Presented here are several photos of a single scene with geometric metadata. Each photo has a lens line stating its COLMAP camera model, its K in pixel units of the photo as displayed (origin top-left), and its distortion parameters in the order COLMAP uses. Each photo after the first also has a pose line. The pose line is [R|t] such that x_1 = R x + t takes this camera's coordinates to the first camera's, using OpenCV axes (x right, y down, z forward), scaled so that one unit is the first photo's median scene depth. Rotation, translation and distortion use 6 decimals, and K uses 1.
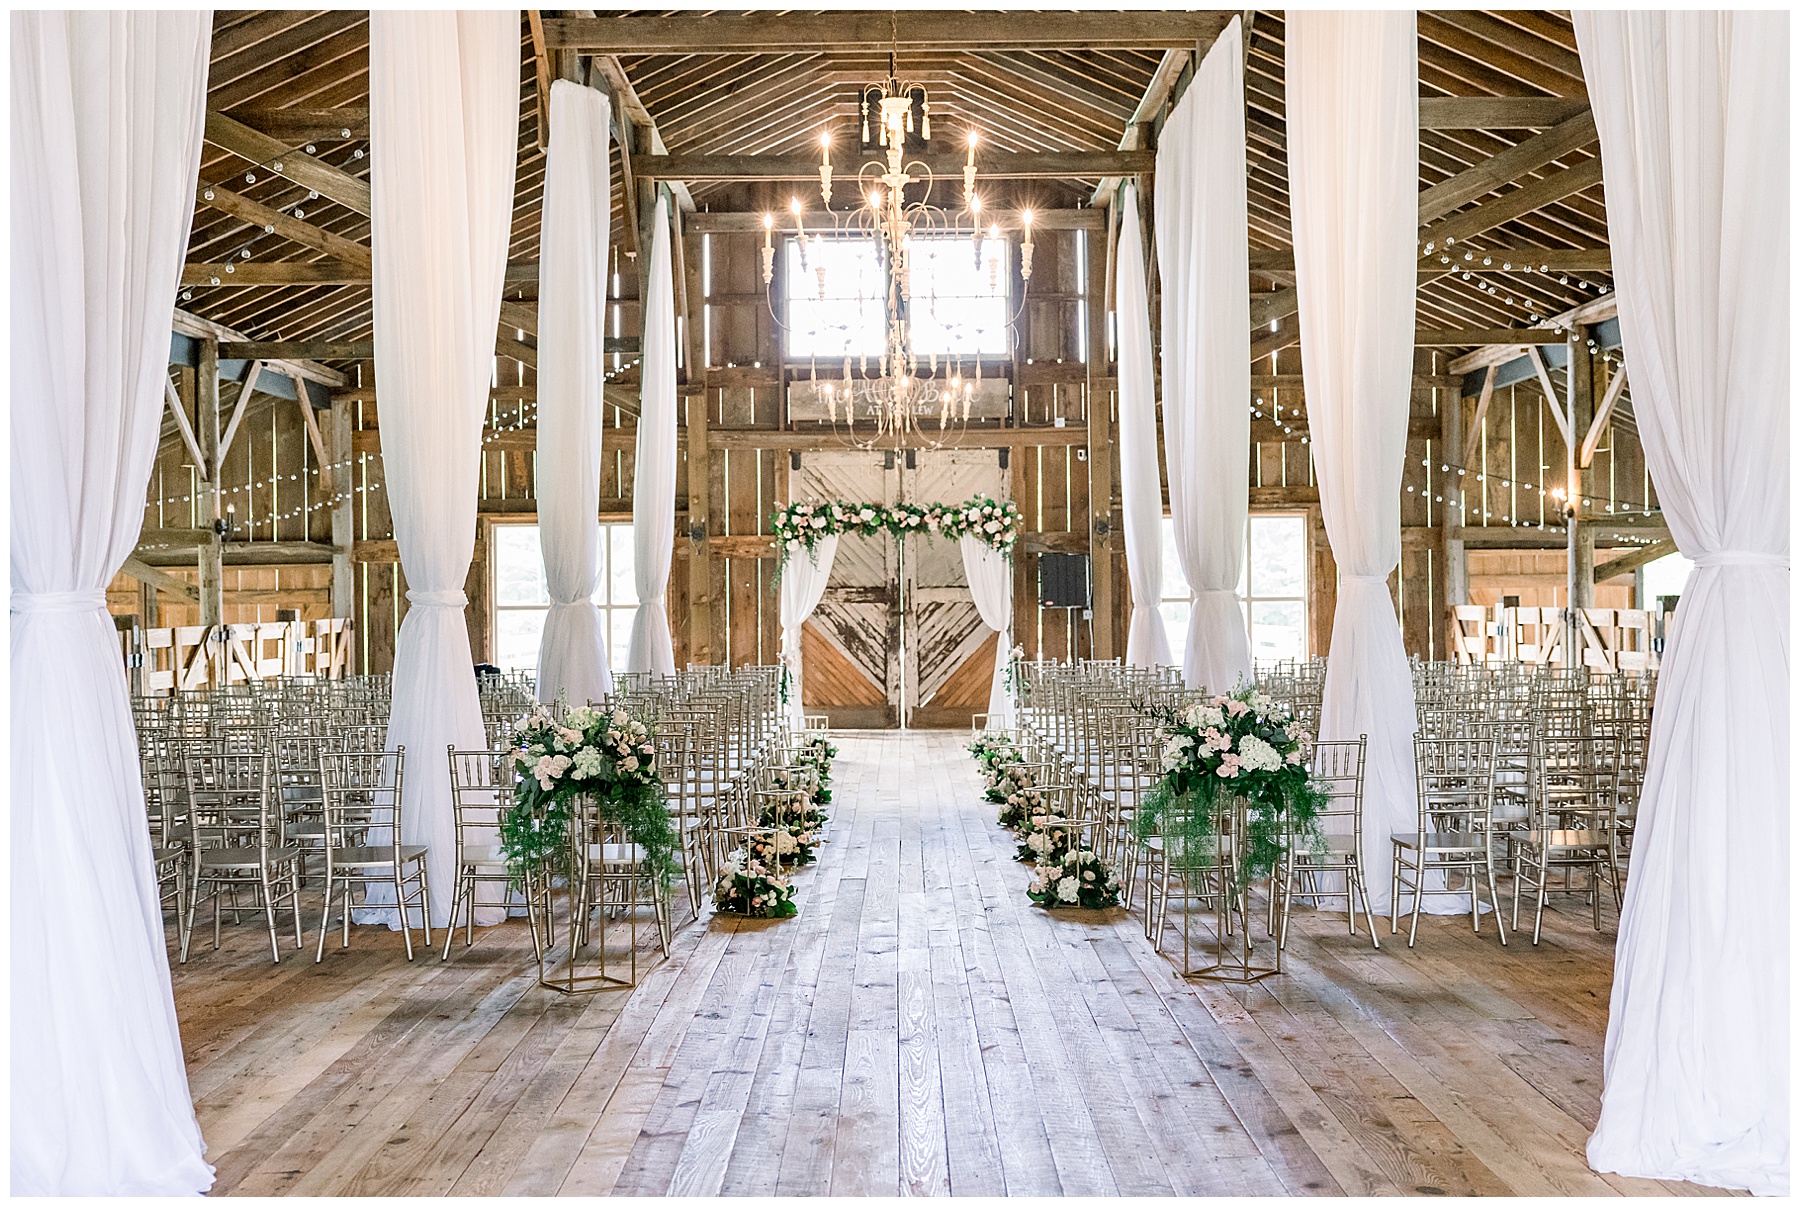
lens RADIAL K [[2247.5, 0, 901.3], [0, 2247.5, 604.8], [0, 0, 1]] dist [0.002947, 0.002914]
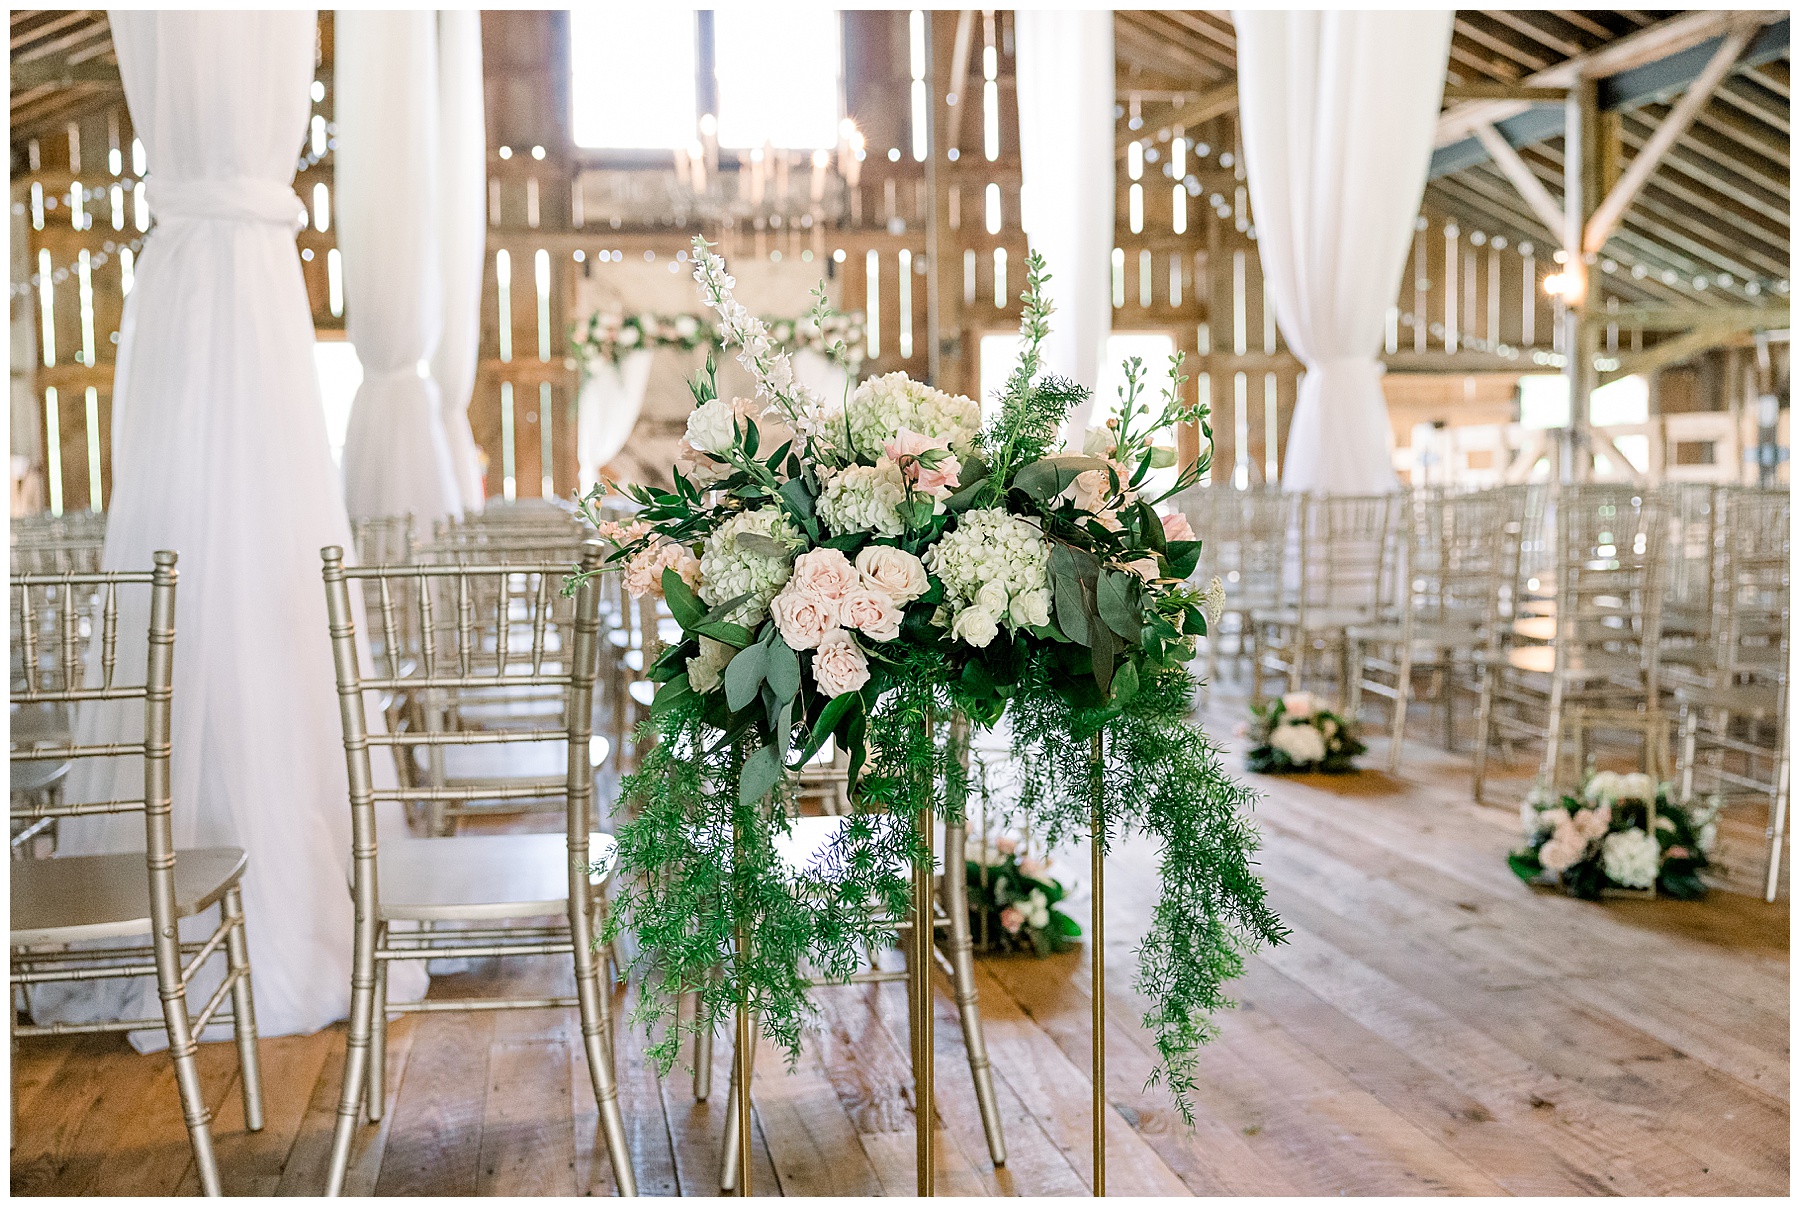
lens RADIAL K [[1996.2, 0, 896.7], [0, 1996.2, 600.9], [0, 0, 1]] dist [0.008873, 0.021814]
pose [[0.986549, -0.018750, 0.162384, -0.063040], [0.009569, 0.998320, 0.057141, 0.020564], [-0.163183, -0.054819, 0.985072, 0.267461]]
